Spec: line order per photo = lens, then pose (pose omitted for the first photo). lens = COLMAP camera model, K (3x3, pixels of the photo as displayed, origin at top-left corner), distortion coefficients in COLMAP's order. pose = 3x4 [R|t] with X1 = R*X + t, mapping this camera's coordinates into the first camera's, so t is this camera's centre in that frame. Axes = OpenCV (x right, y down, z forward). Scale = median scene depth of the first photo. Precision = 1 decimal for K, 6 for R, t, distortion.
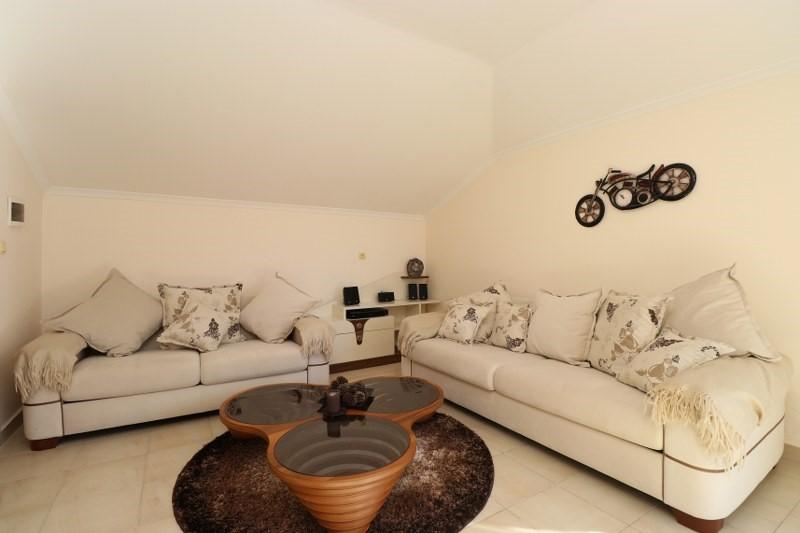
lens RADIAL K [[369.9, 0, 399.4], [0, 369.9, 265.3], [0, 0, 1]] dist [0.005332, -0.014868]
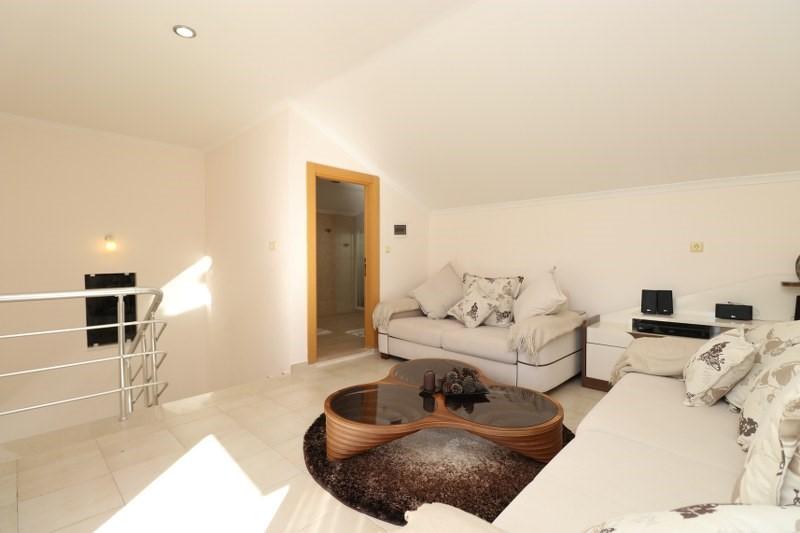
lens RADIAL K [[369.9, 0, 399.4], [0, 369.9, 265.3], [0, 0, 1]] dist [0.005332, -0.014868]
pose [[0.264231, 0.019007, -0.964272, 0.466994], [-0.008335, 0.999813, 0.017424, 0.000906], [0.964423, 0.003434, 0.264340, 0.332509]]
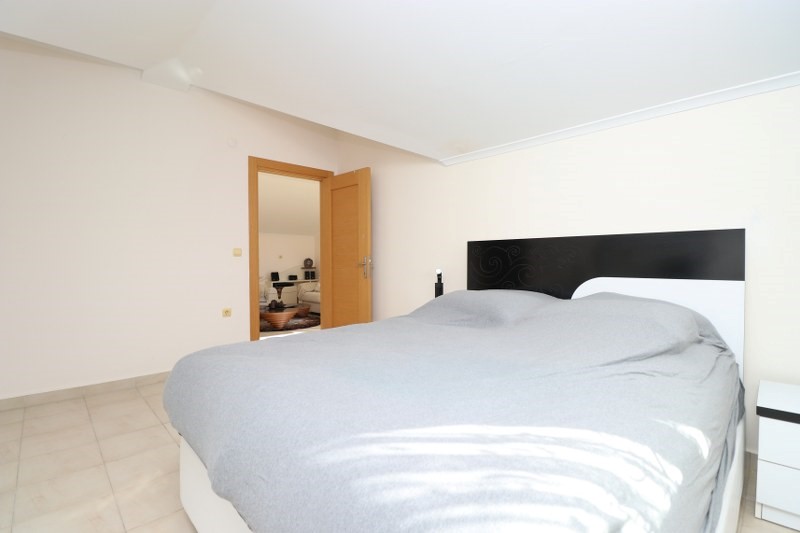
lens RADIAL K [[369.9, 0, 399.4], [0, 369.9, 265.3], [0, 0, 1]] dist [0.005332, -0.014868]
pose [[0.975894, -0.002472, 0.218233, 0.101592], [0.002164, 0.999996, 0.001652, 0.019322], [-0.218236, -0.001140, 0.975895, -1.234770]]
